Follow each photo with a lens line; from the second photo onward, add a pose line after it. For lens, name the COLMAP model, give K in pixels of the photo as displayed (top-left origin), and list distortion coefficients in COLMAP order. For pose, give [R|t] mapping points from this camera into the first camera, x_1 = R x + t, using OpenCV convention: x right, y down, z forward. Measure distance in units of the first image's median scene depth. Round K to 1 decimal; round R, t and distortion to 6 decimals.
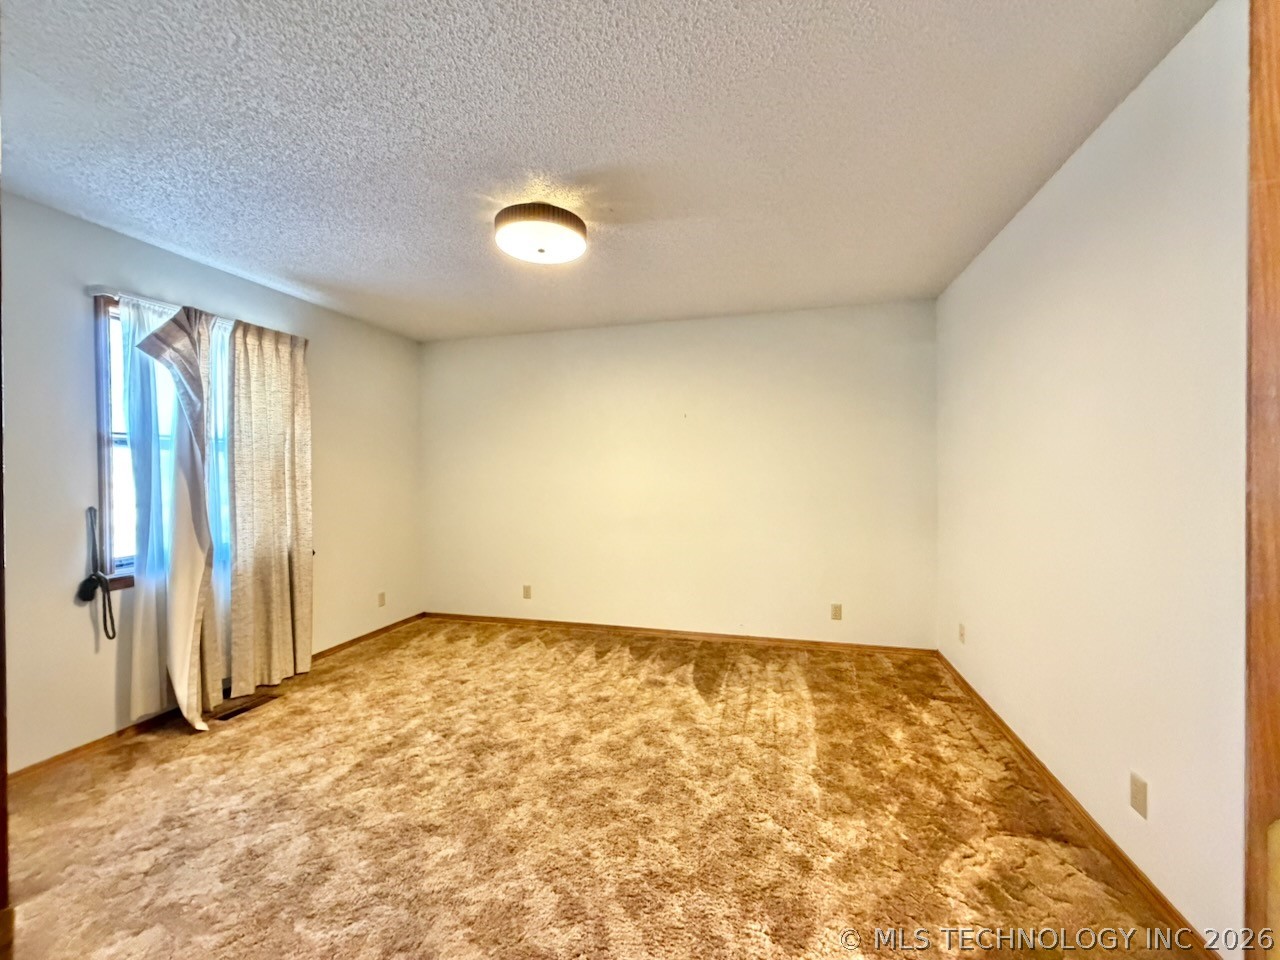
lens RADIAL K [[506.8, 0, 636.3], [0, 506.8, 478.0], [0, 0, 1]] dist [-0.000060, -0.000243]
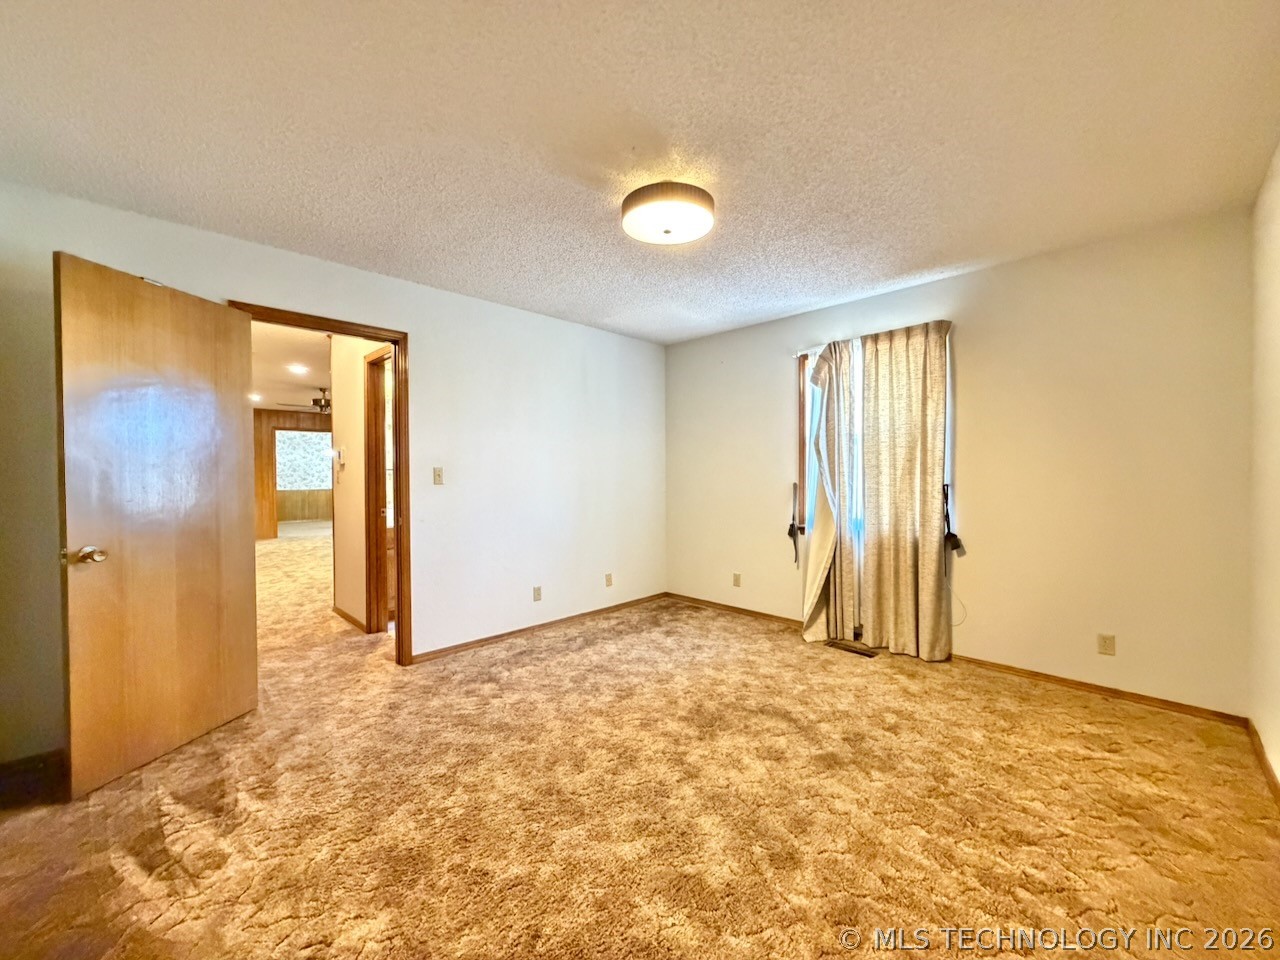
lens RADIAL K [[506.8, 0, 636.3], [0, 506.8, 478.0], [0, 0, 1]] dist [-0.000060, -0.000243]
pose [[-0.502878, 0.018205, -0.864166, 0.562443], [0.010026, 0.999834, 0.015229, 0.006512], [0.864299, -0.001006, -0.502977, 1.168667]]
